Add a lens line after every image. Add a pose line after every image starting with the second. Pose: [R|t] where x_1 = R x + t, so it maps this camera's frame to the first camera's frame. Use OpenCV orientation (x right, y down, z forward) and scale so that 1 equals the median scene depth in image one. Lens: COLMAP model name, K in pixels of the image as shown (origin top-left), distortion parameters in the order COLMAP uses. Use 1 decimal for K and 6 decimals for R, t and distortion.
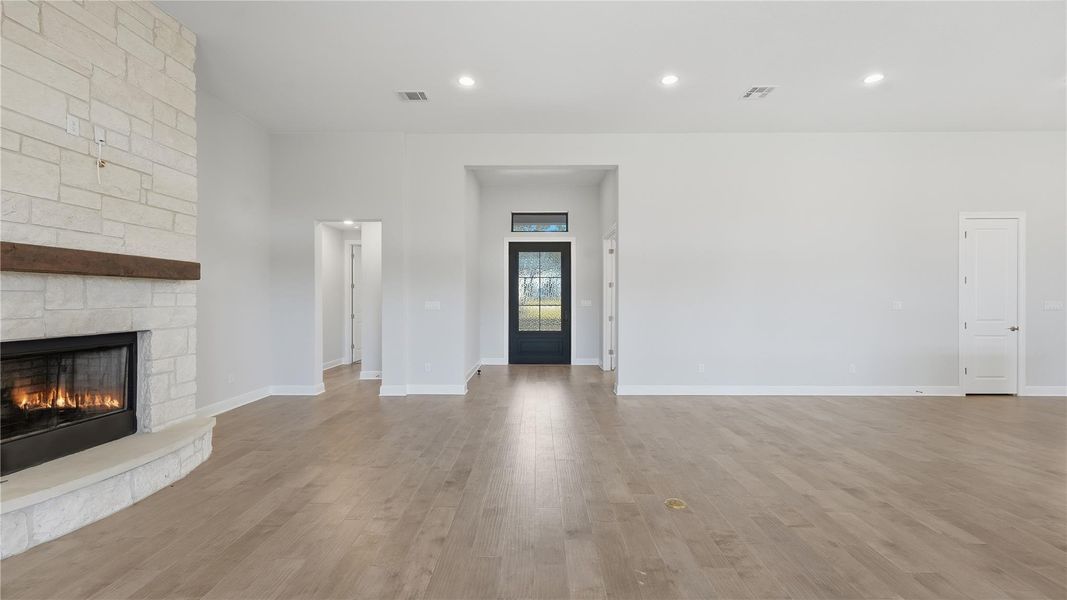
lens RADIAL K [[428.5, 0, 528.7], [0, 428.5, 302.1], [0, 0, 1]] dist [-0.001281, 0.000092]
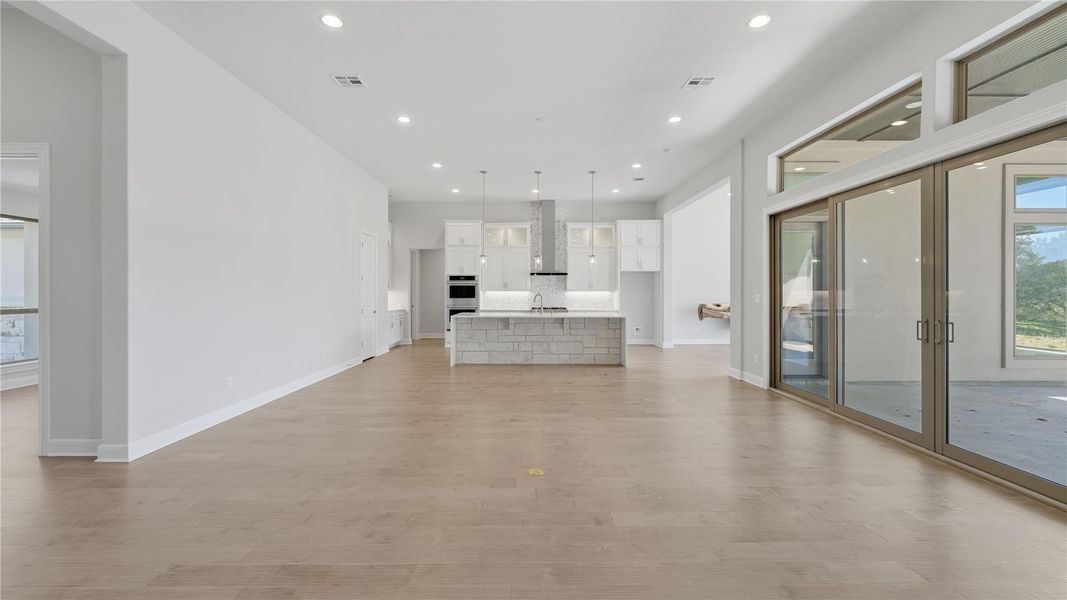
lens RADIAL K [[428.5, 0, 528.7], [0, 428.5, 302.1], [0, 0, 1]] dist [-0.001281, 0.000092]
pose [[-0.016332, -0.018634, 0.999693, -0.738852], [0.004542, 0.999815, 0.018711, -0.001392], [-0.999856, 0.004846, -0.016244, 0.974647]]
